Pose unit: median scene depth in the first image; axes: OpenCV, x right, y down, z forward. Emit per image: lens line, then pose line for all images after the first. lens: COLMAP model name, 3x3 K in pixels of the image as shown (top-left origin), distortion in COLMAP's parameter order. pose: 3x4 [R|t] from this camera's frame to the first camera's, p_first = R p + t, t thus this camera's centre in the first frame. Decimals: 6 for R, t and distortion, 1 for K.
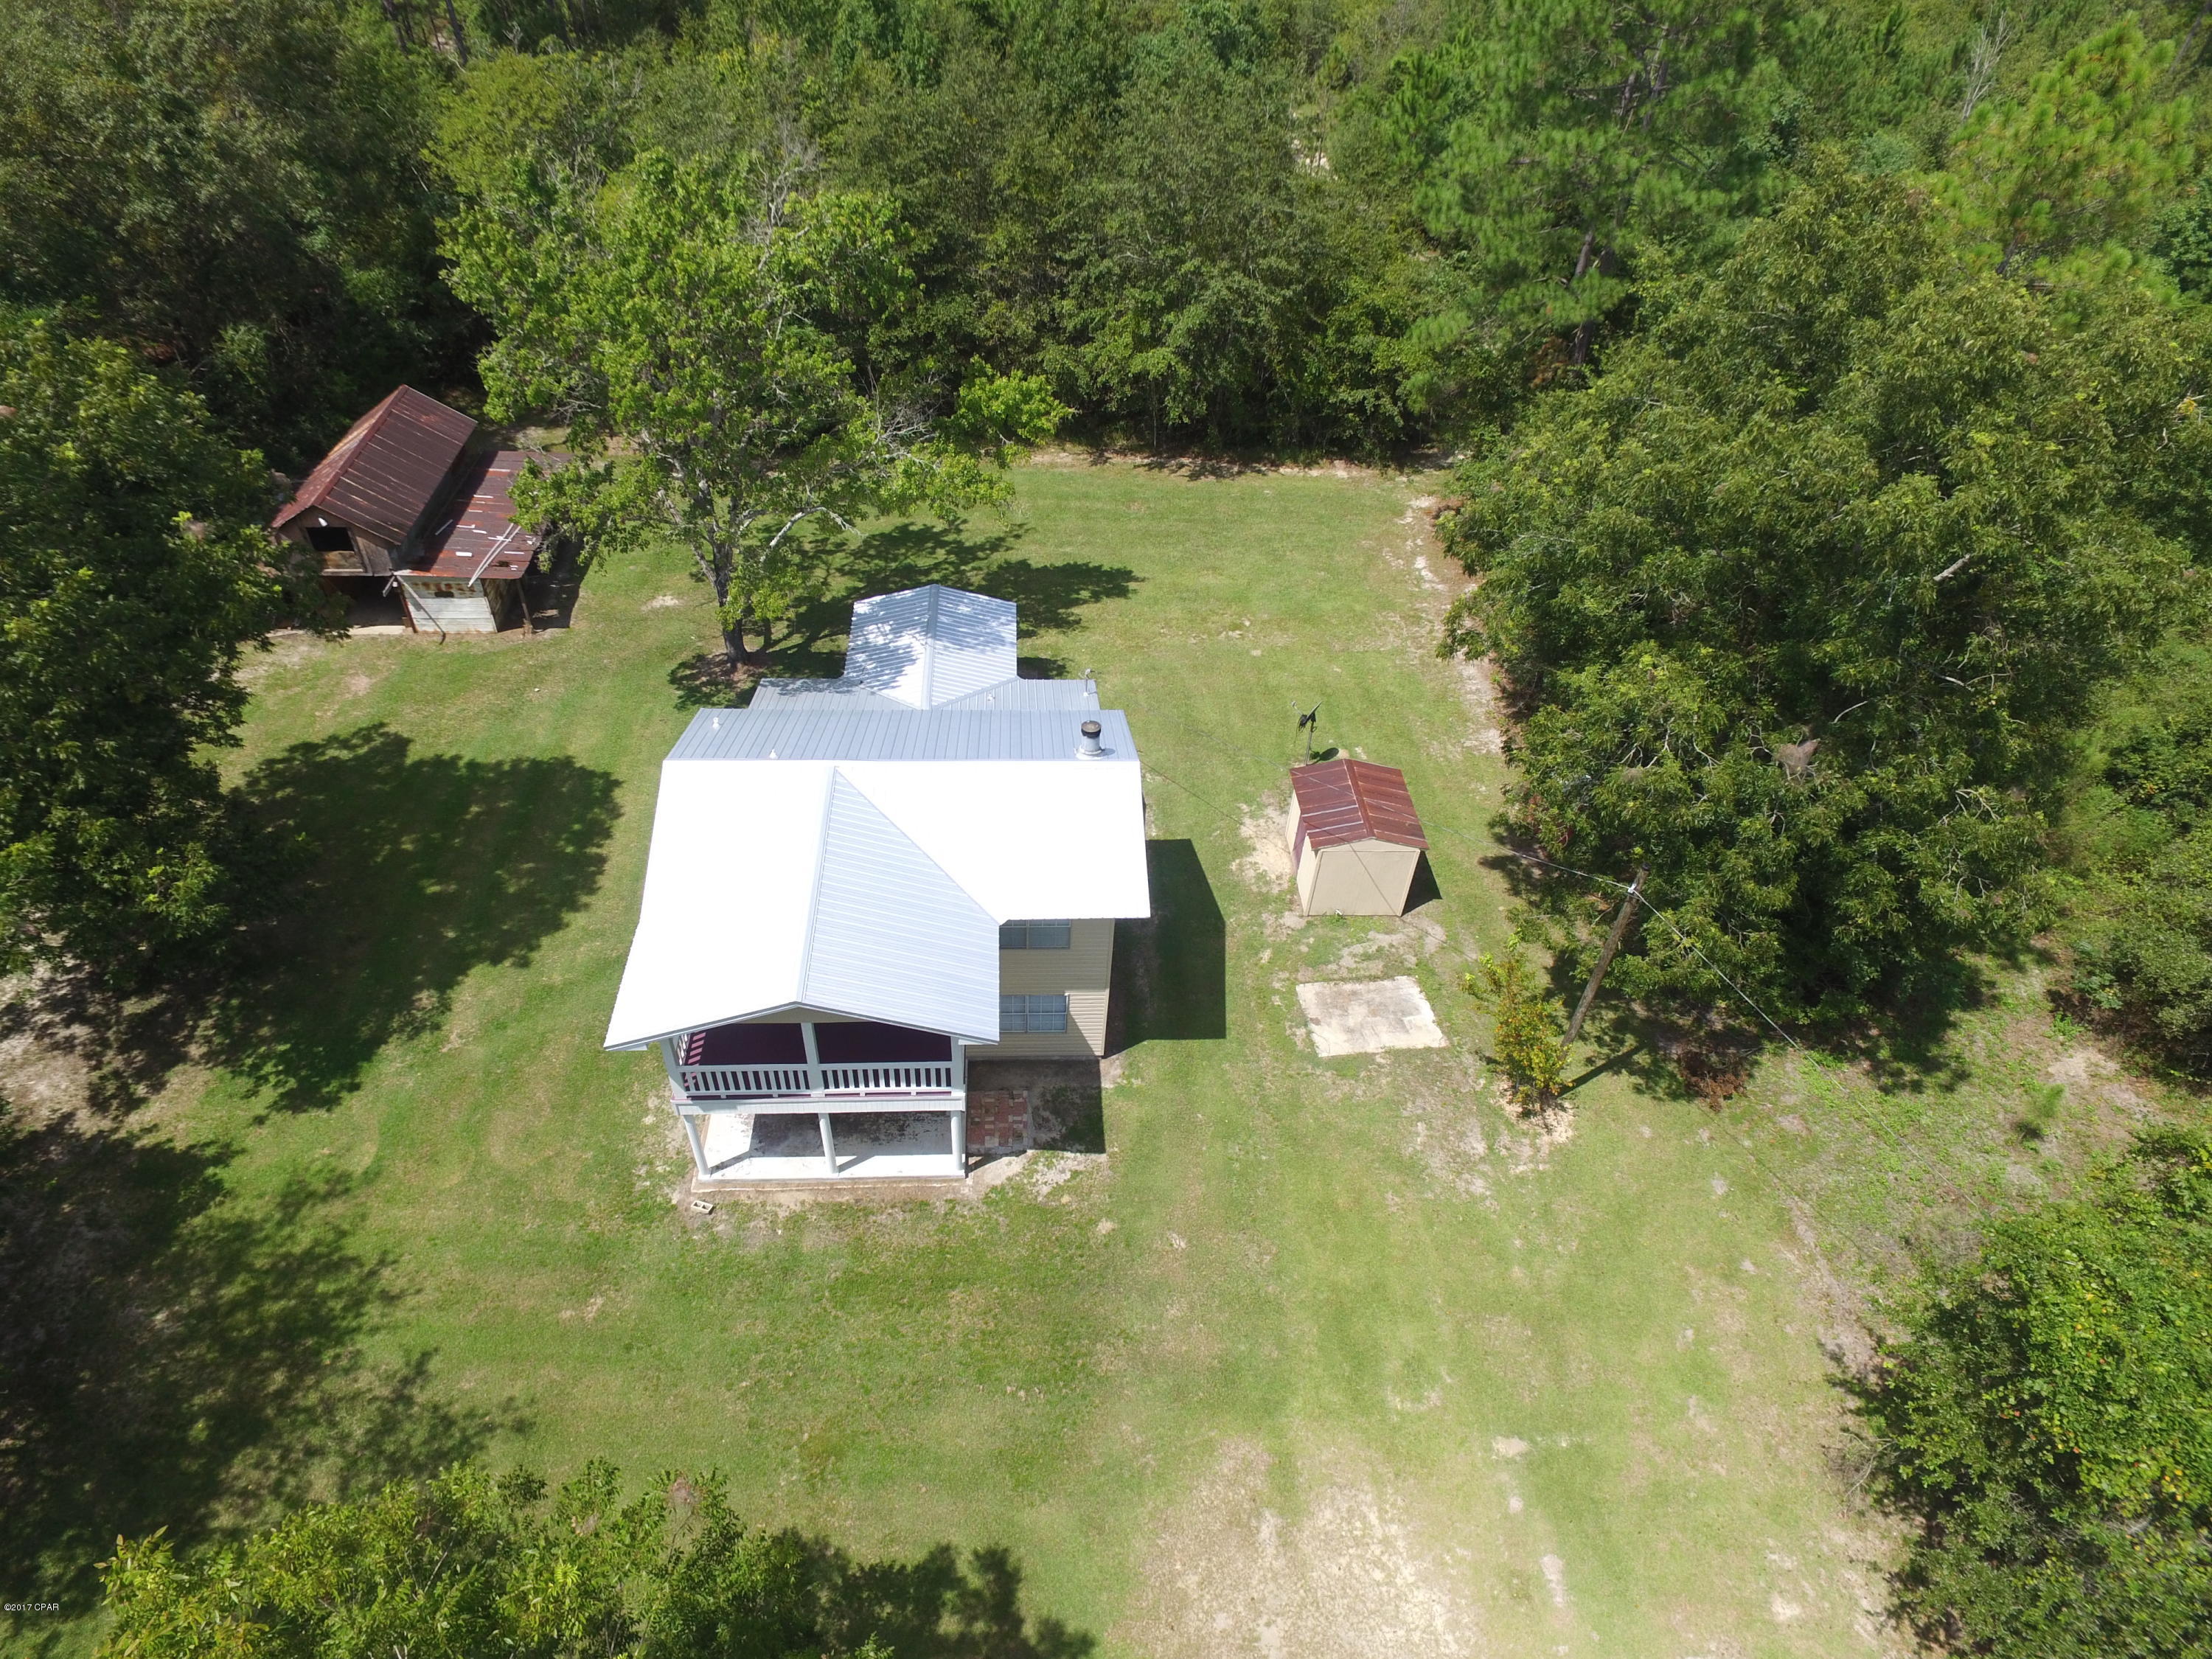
lens RADIAL K [[1286.6, 0, 1089.3], [0, 1286.6, 830.6], [0, 0, 1]] dist [-0.007105, 0.014002]
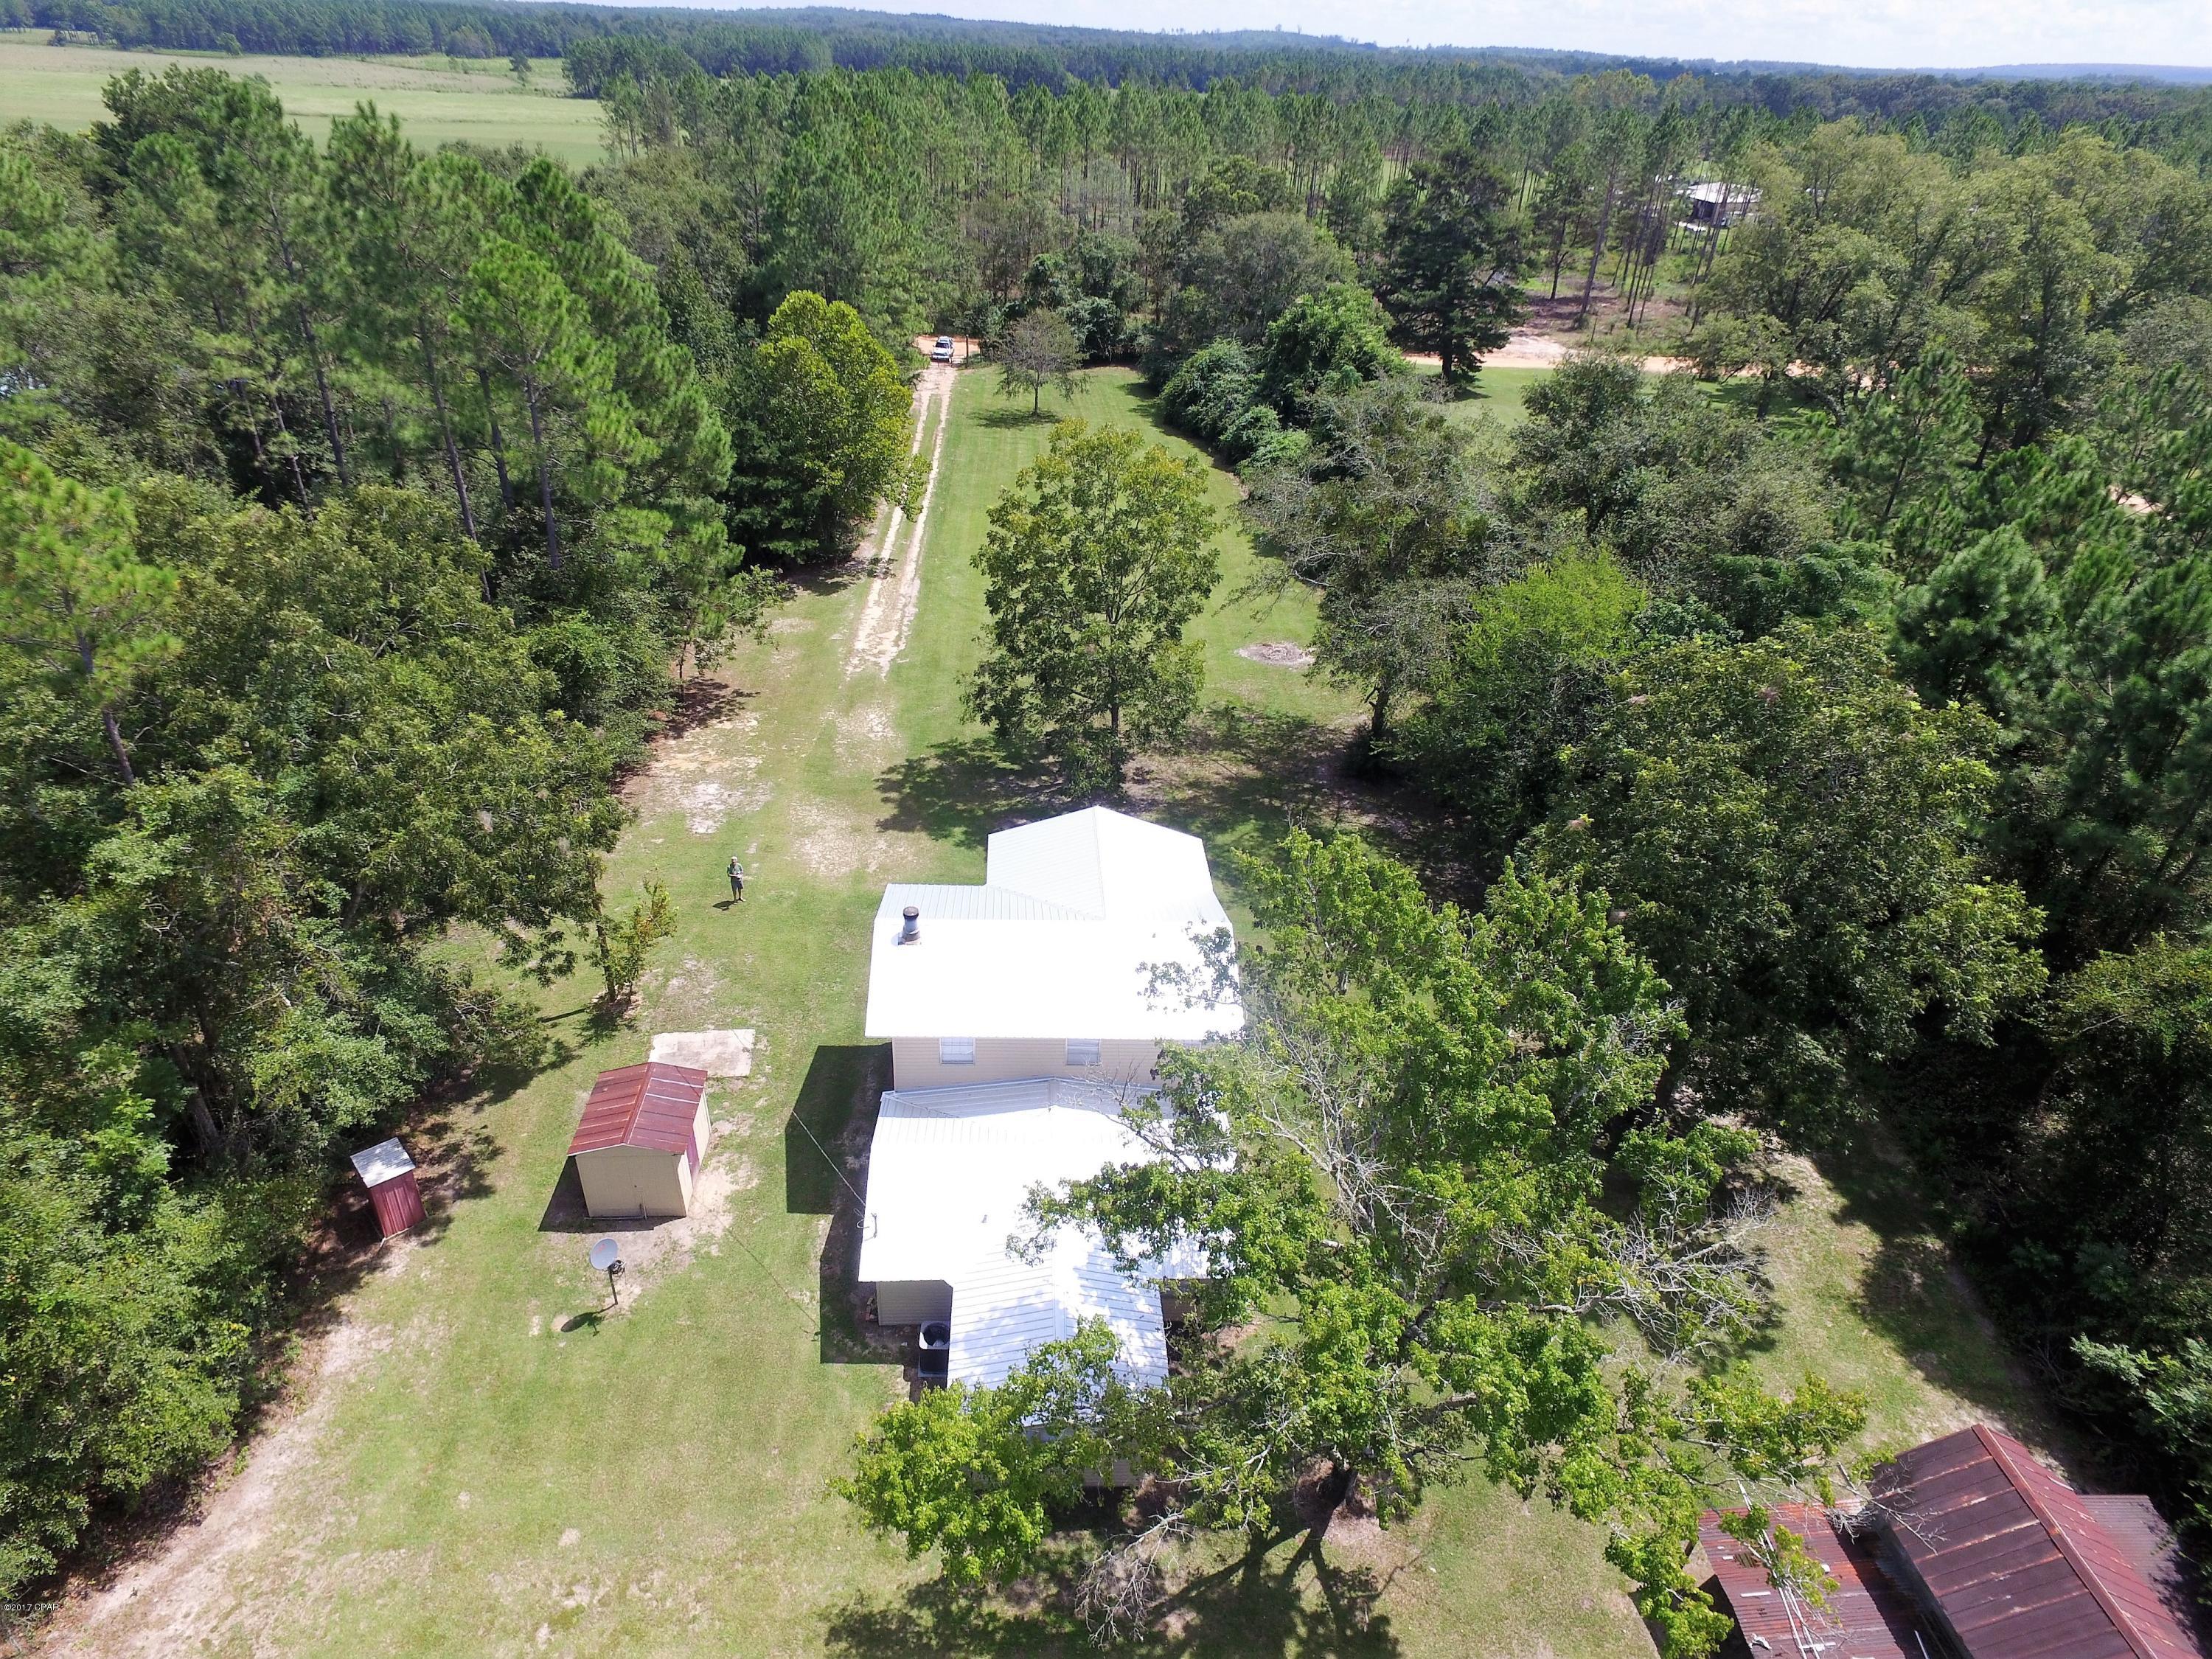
lens RADIAL K [[1286.6, 0, 1086.0], [0, 1286.6, 839.1], [0, 0, 1]] dist [-0.007105, 0.014002]
pose [[-0.996822, -0.072445, -0.033116, -0.109576], [-0.051983, 0.276630, 0.959569, -1.164615], [-0.060355, 0.958242, -0.279517, 1.111581]]
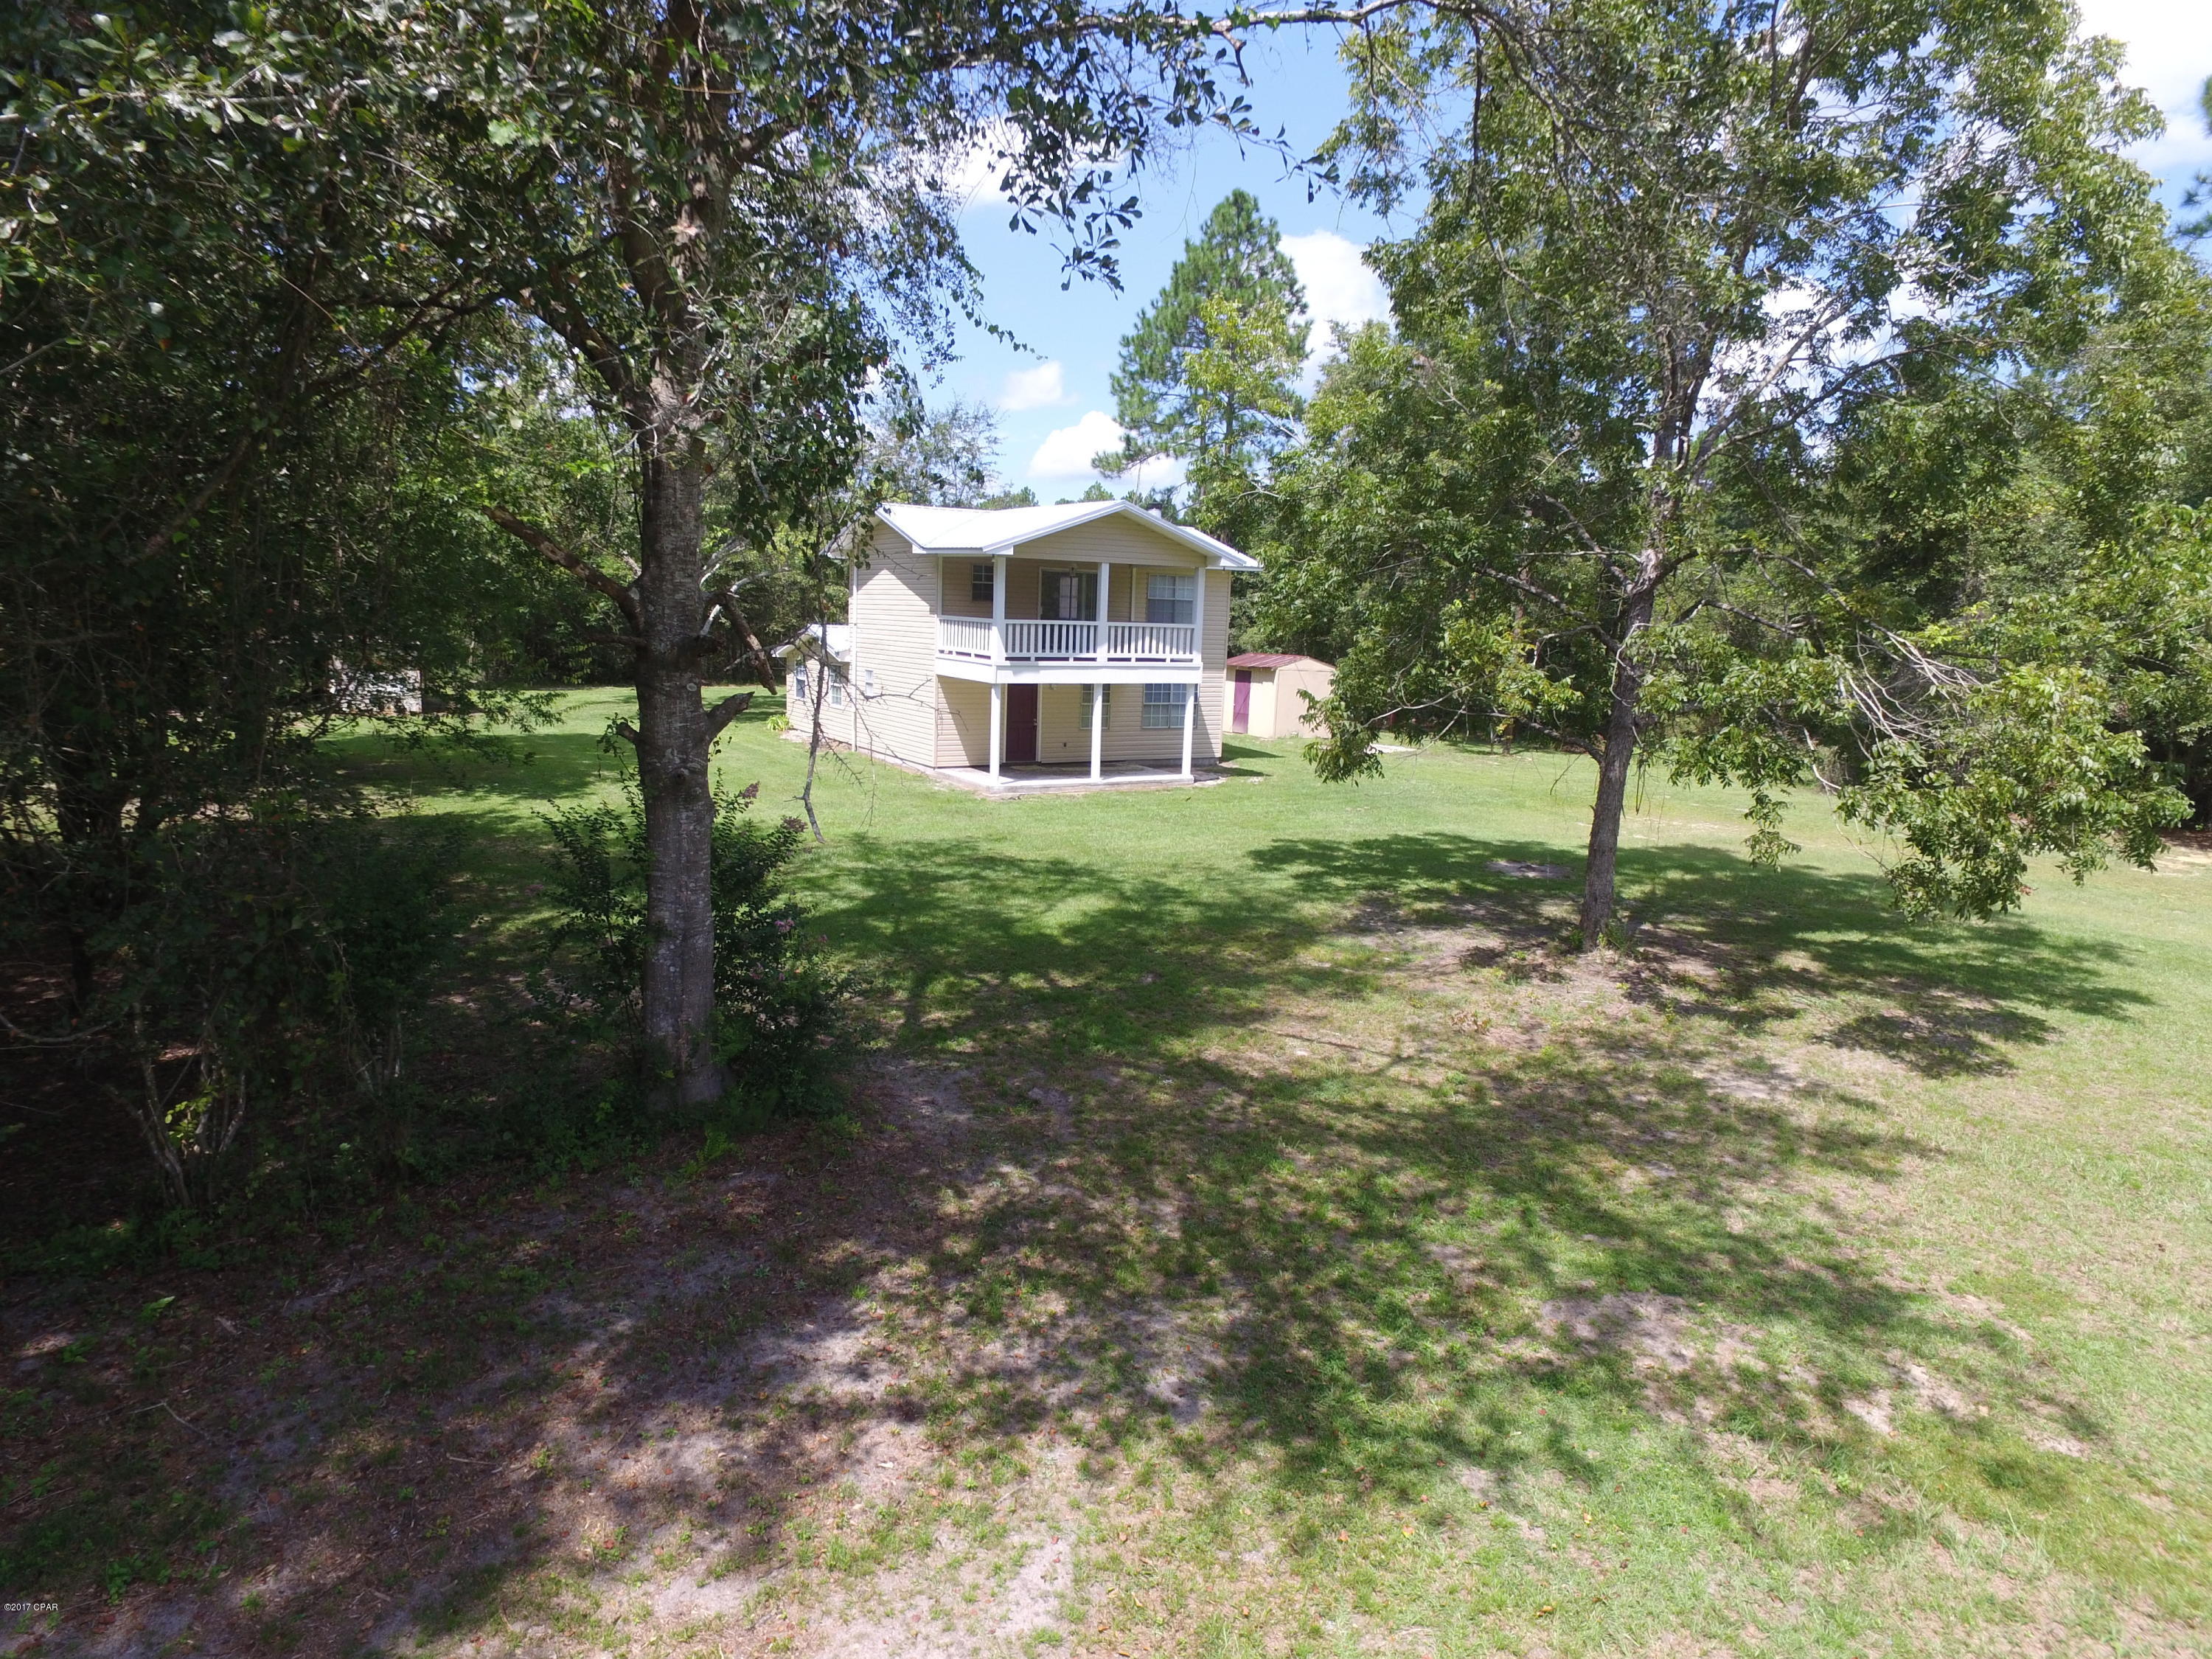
lens RADIAL K [[1286.6, 0, 1096.4], [0, 1286.6, 833.6], [0, 0, 1]] dist [-0.007105, 0.014002]
pose [[0.878365, -0.089589, 0.469520, -0.630971], [0.318671, 0.841885, -0.435521, 0.686798], [-0.356264, 0.532169, 0.768031, 0.138487]]
